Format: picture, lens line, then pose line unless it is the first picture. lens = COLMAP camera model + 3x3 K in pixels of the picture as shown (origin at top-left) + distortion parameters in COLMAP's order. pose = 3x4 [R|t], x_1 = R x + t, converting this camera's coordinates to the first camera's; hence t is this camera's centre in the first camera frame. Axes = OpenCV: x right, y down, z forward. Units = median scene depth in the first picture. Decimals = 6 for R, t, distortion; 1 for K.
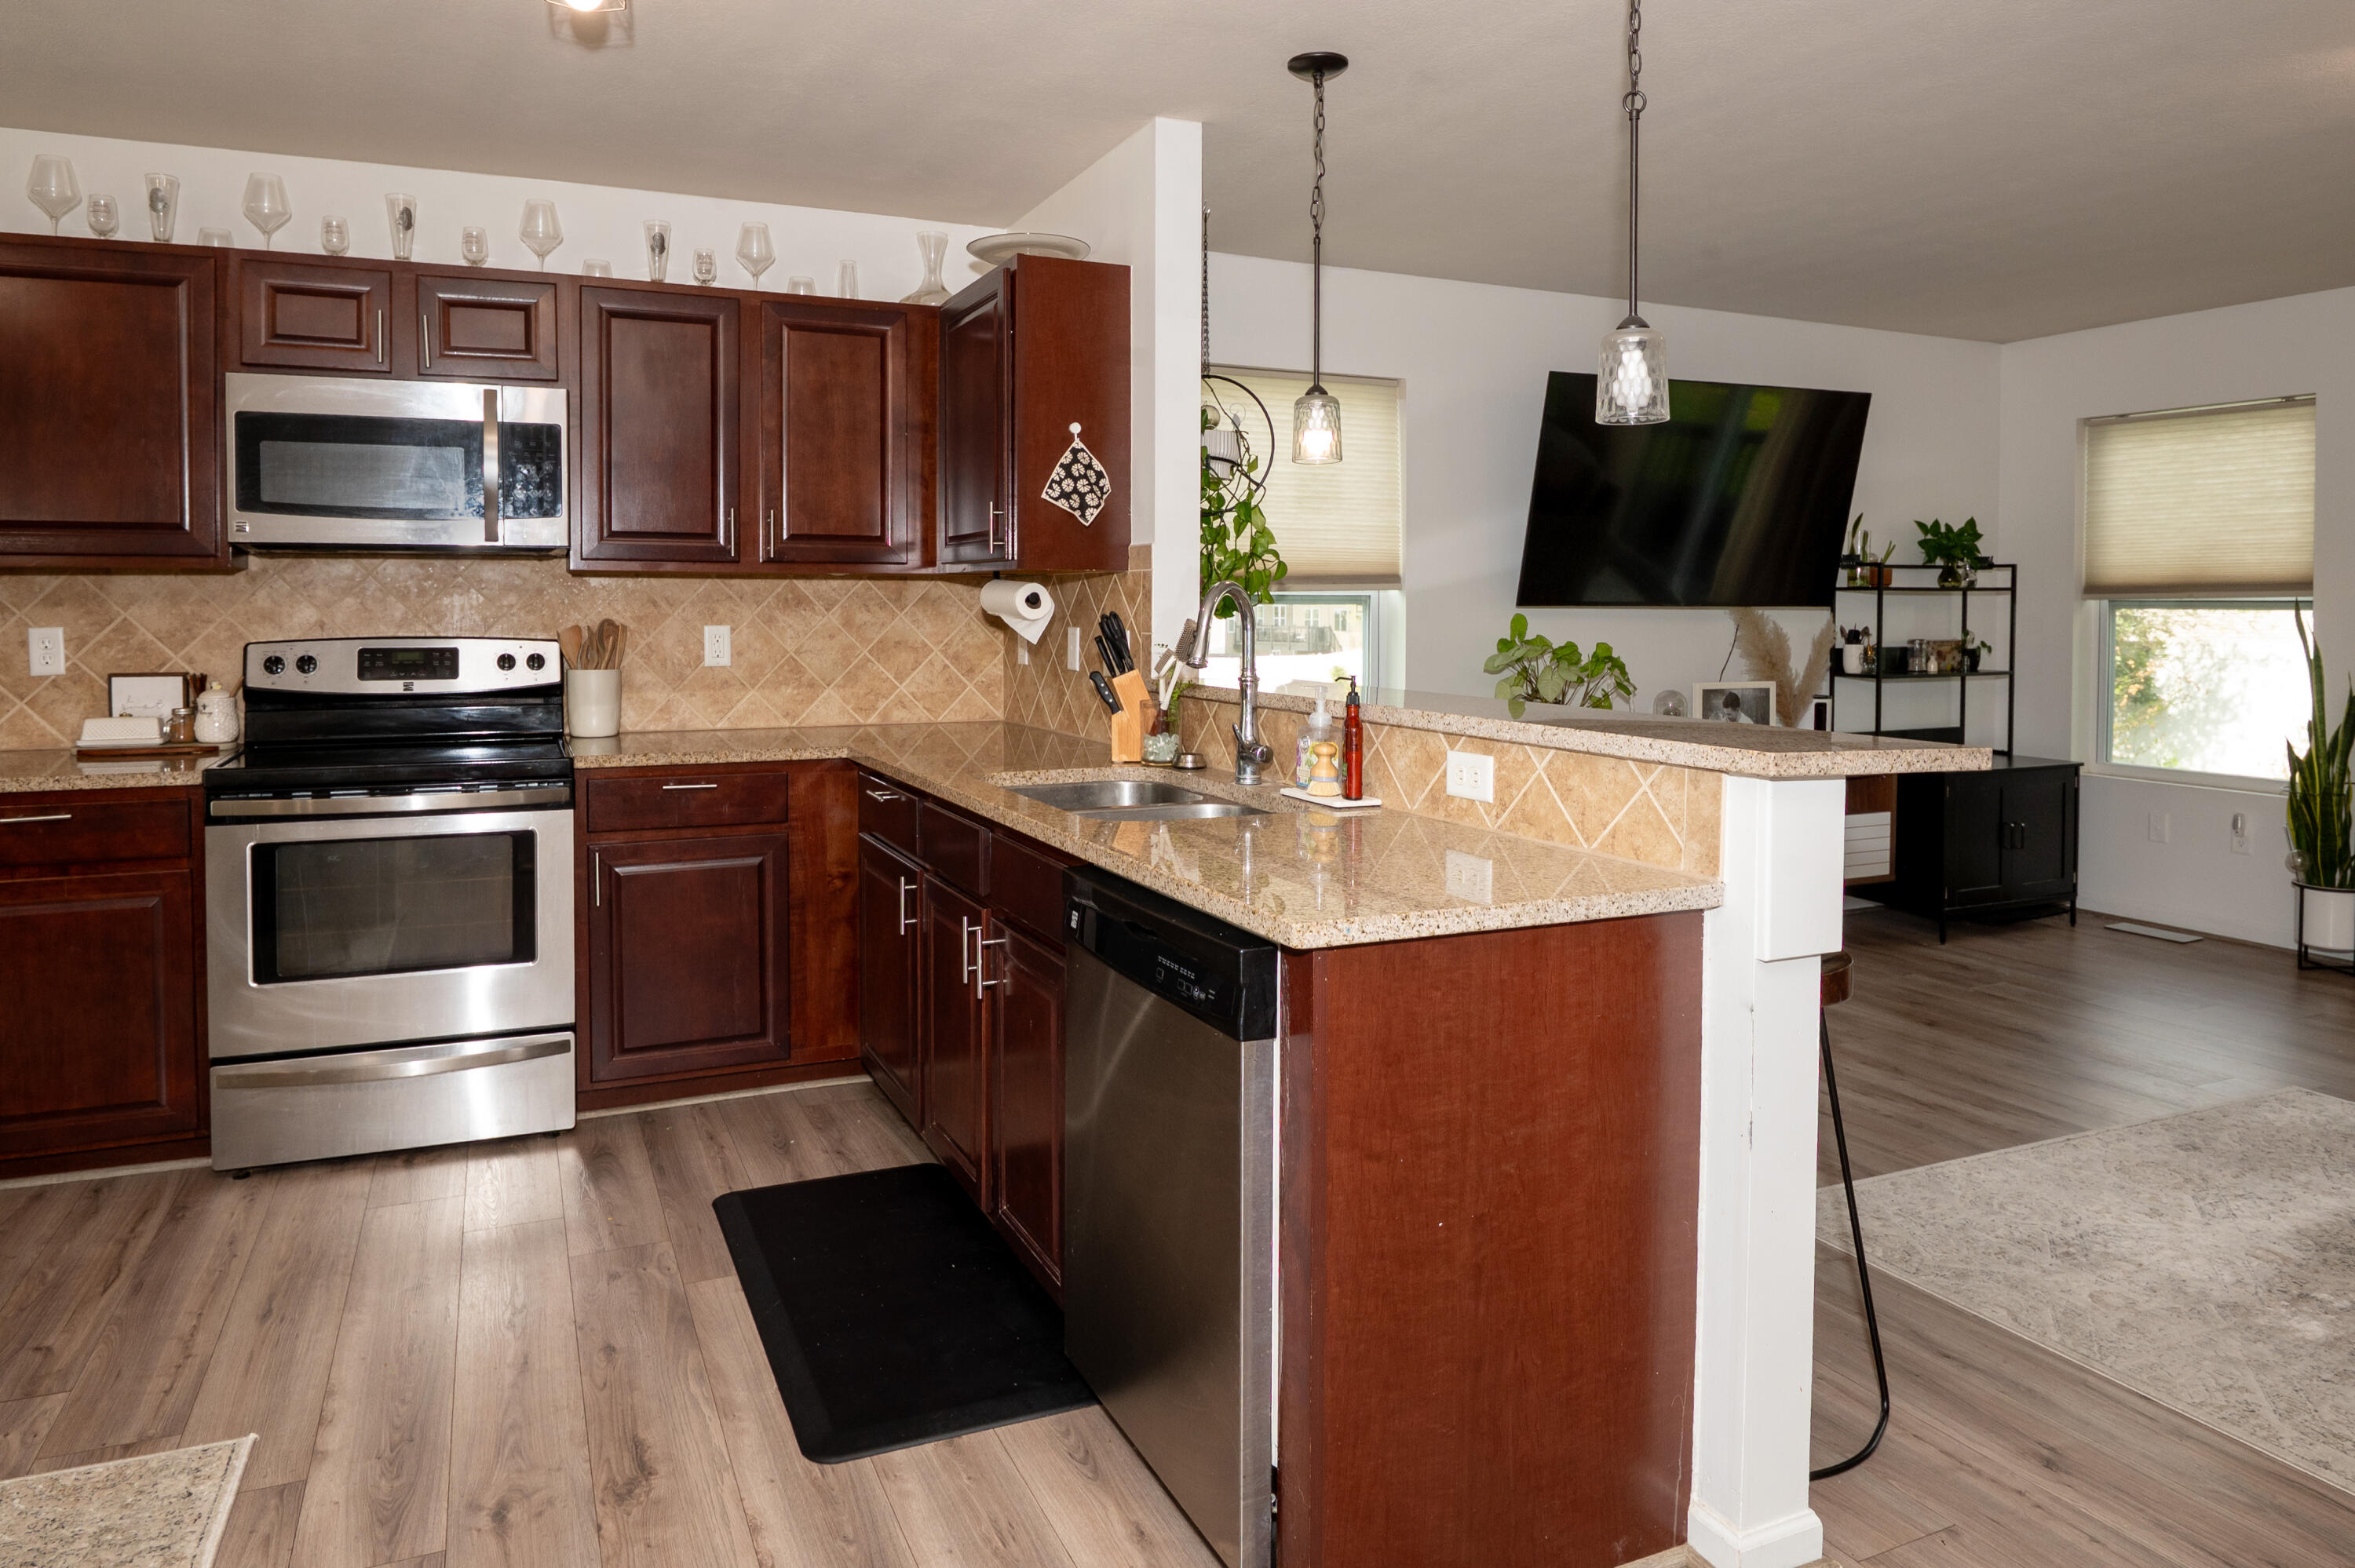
lens RADIAL K [[1455.0, 0, 1172.6], [0, 1455.0, 622.4], [0, 0, 1]] dist [-0.035607, 0.000607]
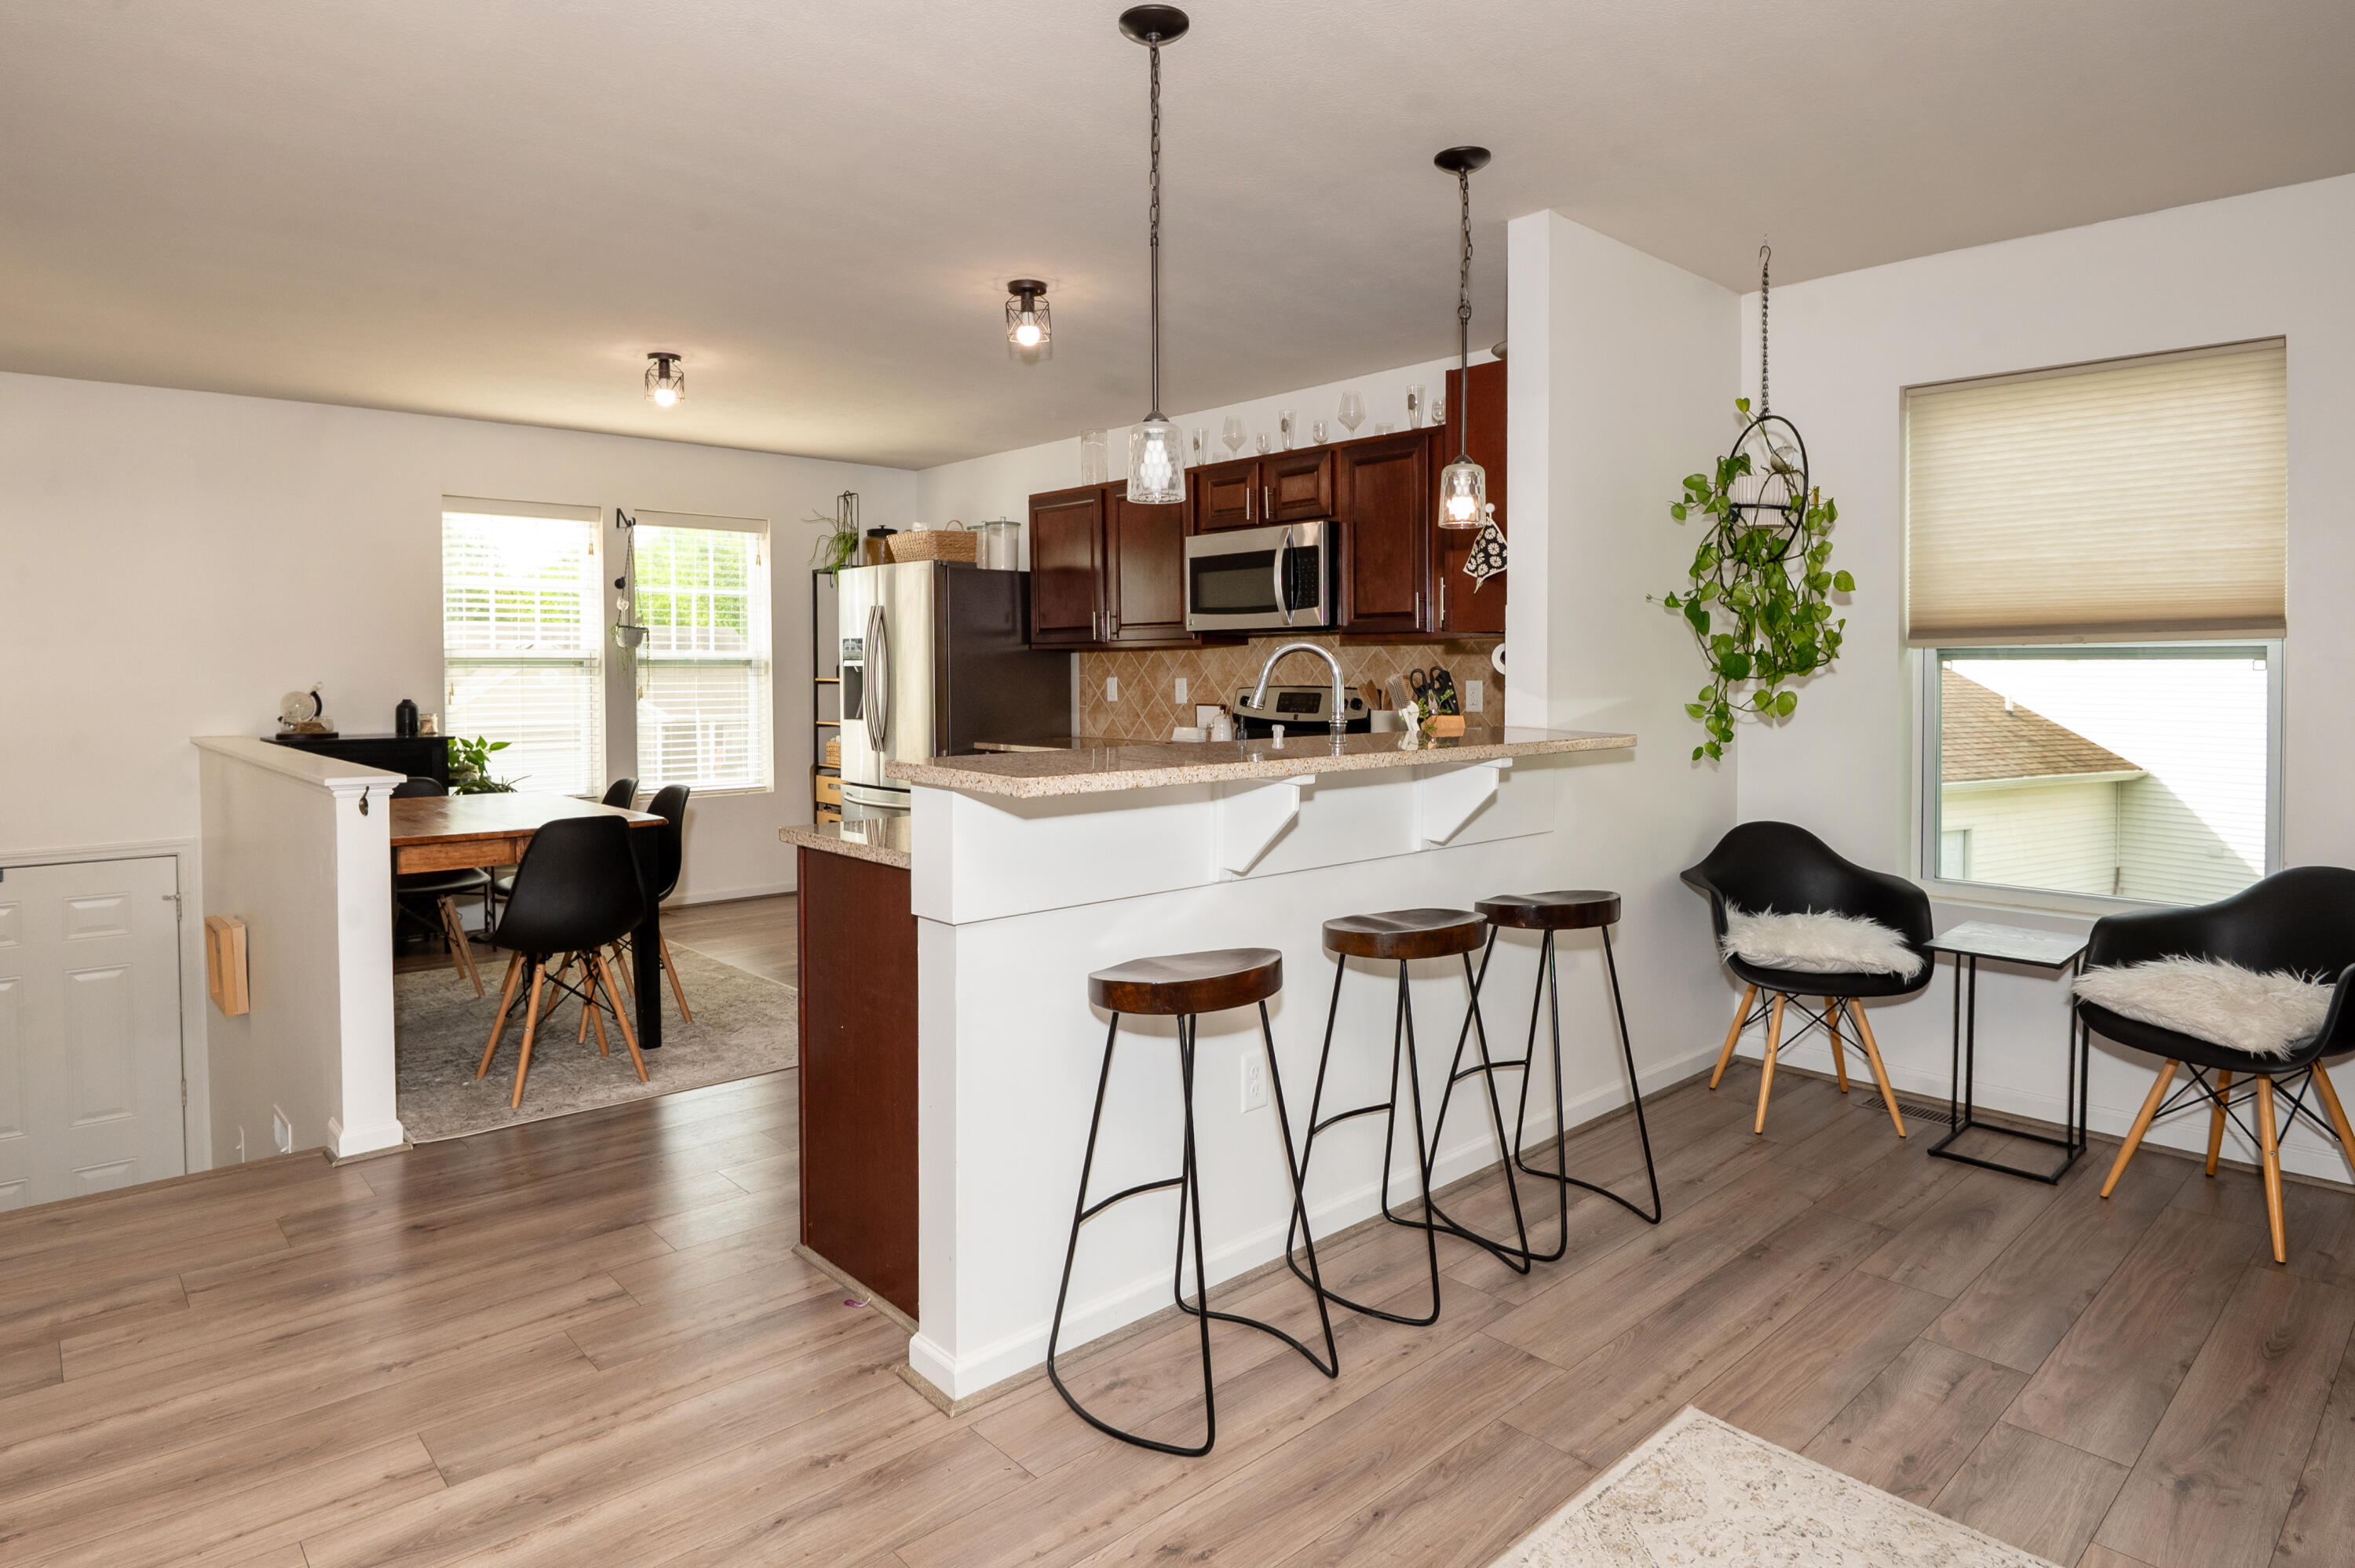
lens RADIAL K [[1325.4, 0, 1190.1], [0, 1325.4, 711.8], [0, 0, 1]] dist [-0.072504, -0.000257]
pose [[0.316940, 0.029241, -0.947995, 0.877891], [-0.009493, 0.999572, 0.027658, -0.000463], [0.948398, 0.000233, 0.317082, 0.449916]]
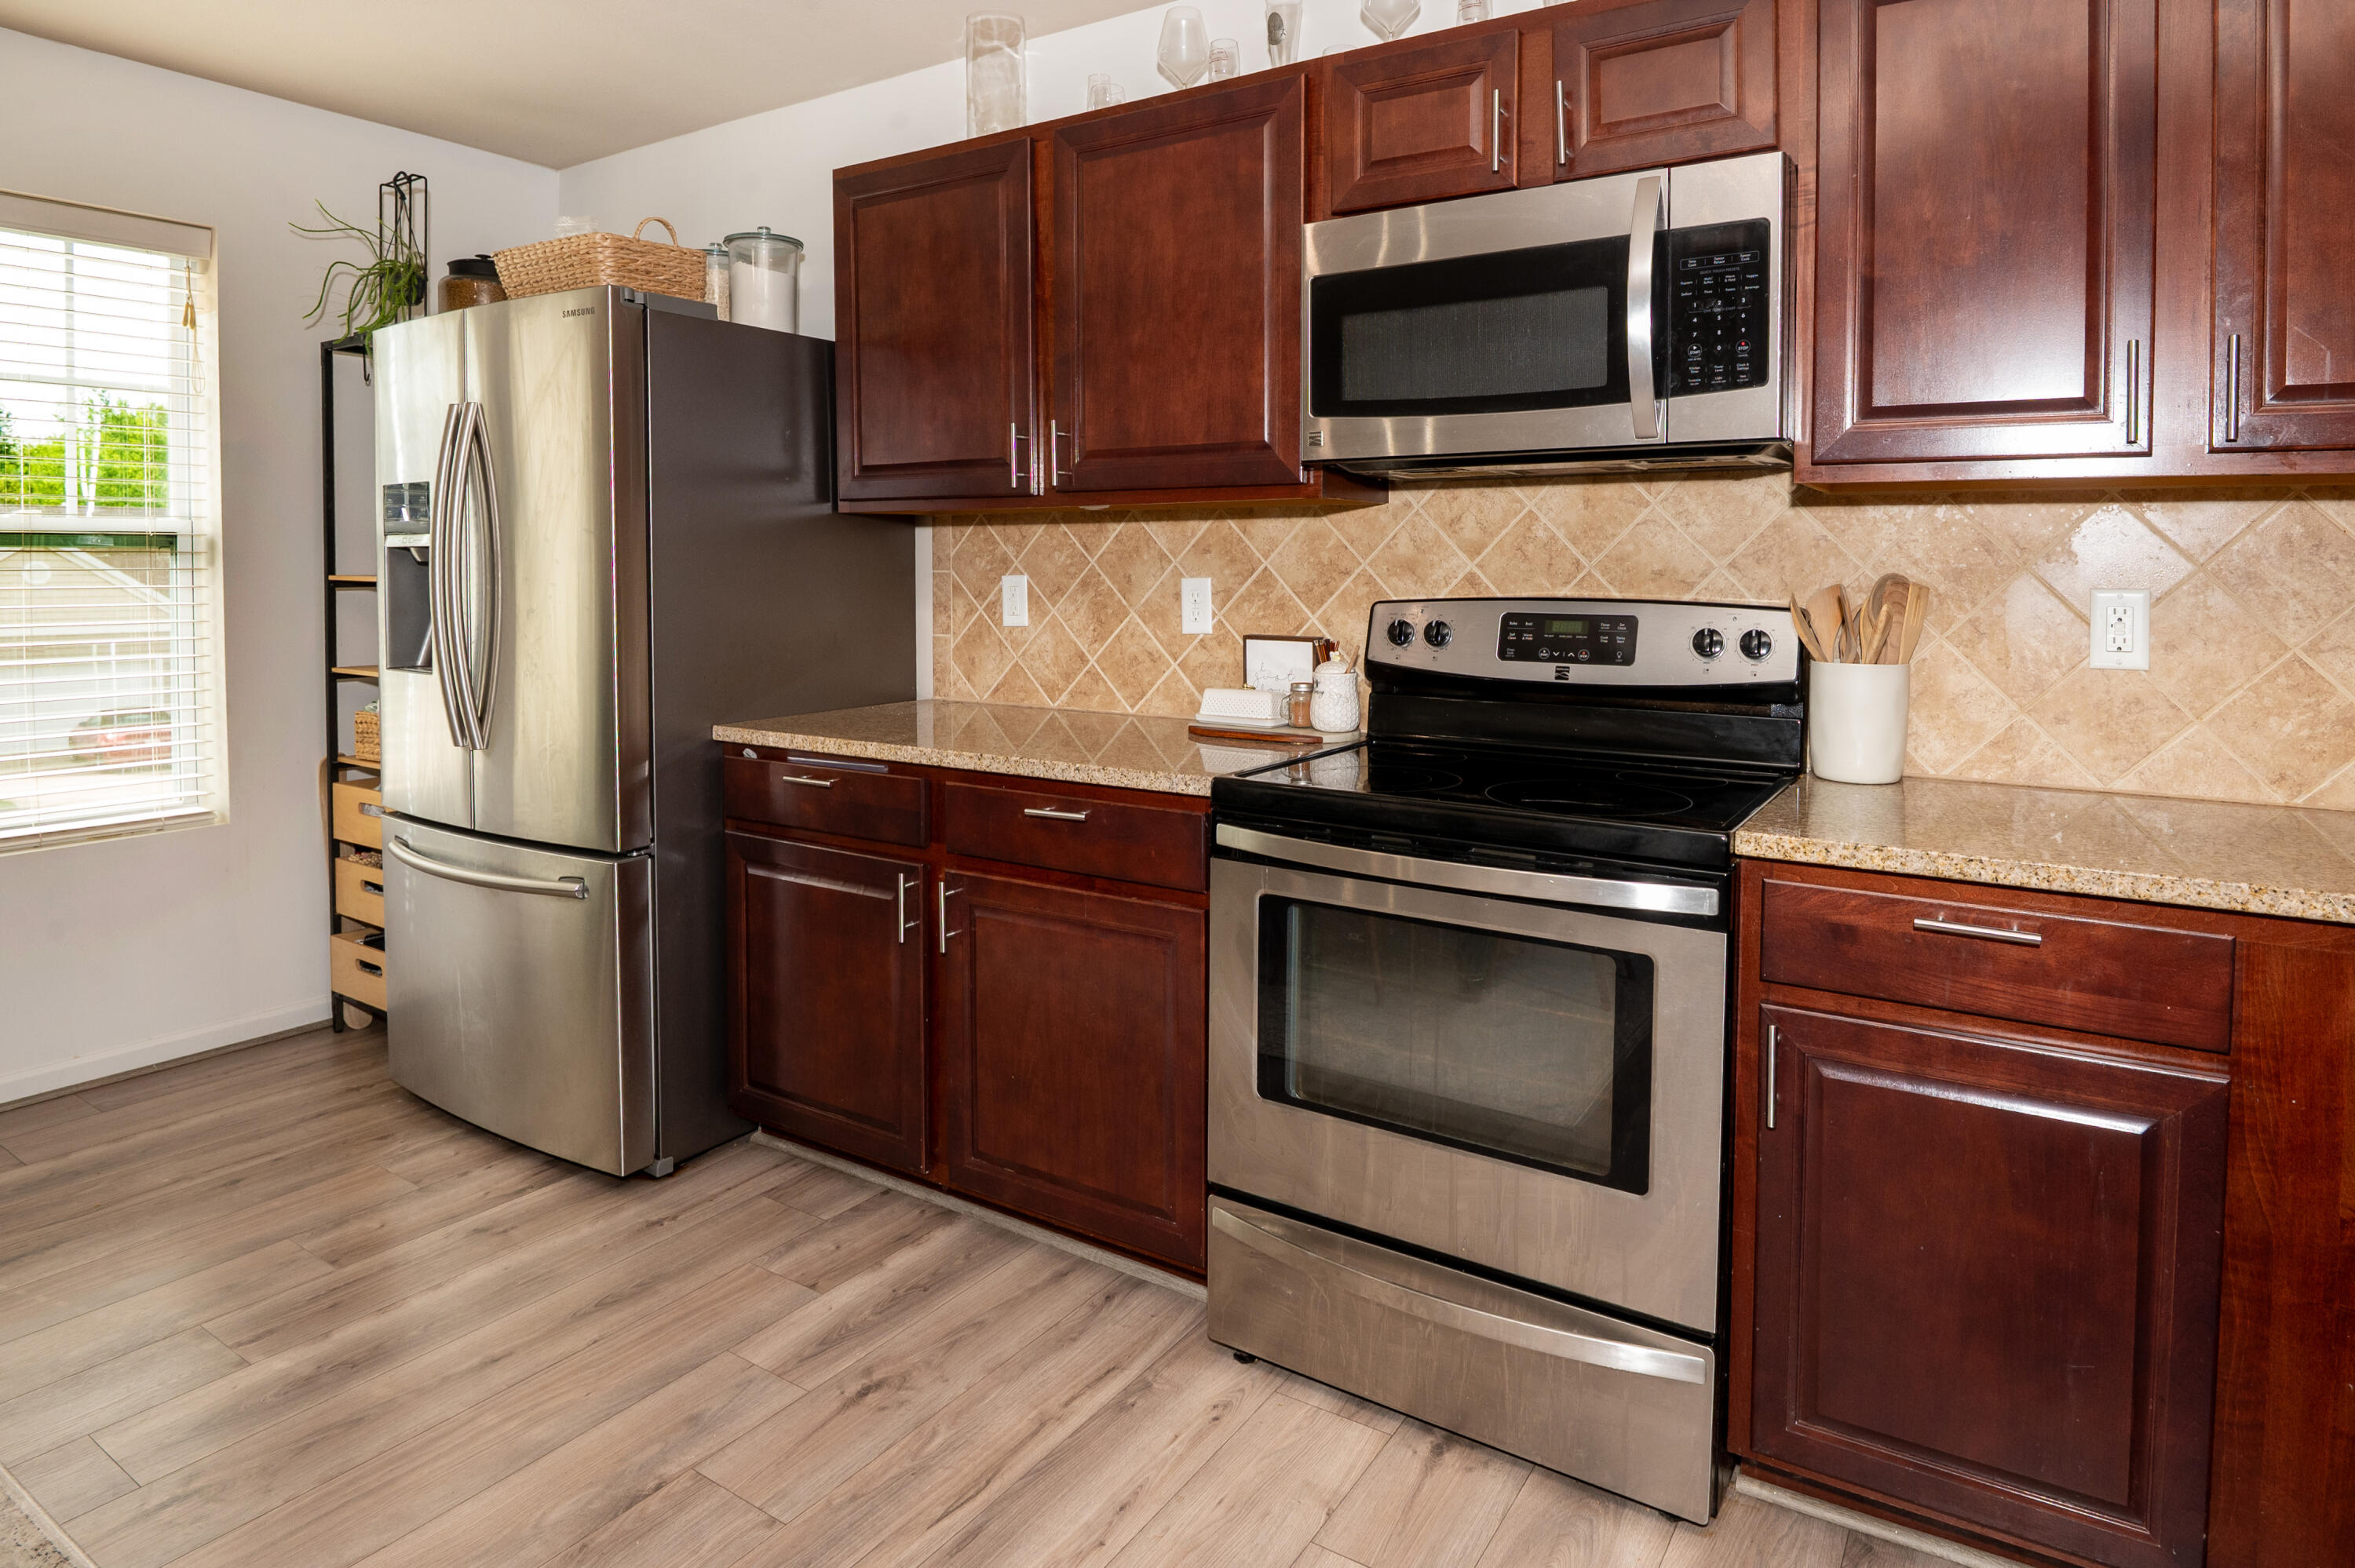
lens RADIAL K [[1347.2, 0, 1178.1], [0, 1347.2, 613.8], [0, 0, 1]] dist [-0.024416, 0.000540]
pose [[0.529101, 0.032307, -0.847944, -0.108351], [-0.012885, 0.999466, 0.030040, 0.001023], [0.848461, -0.004968, 0.529235, 0.557518]]
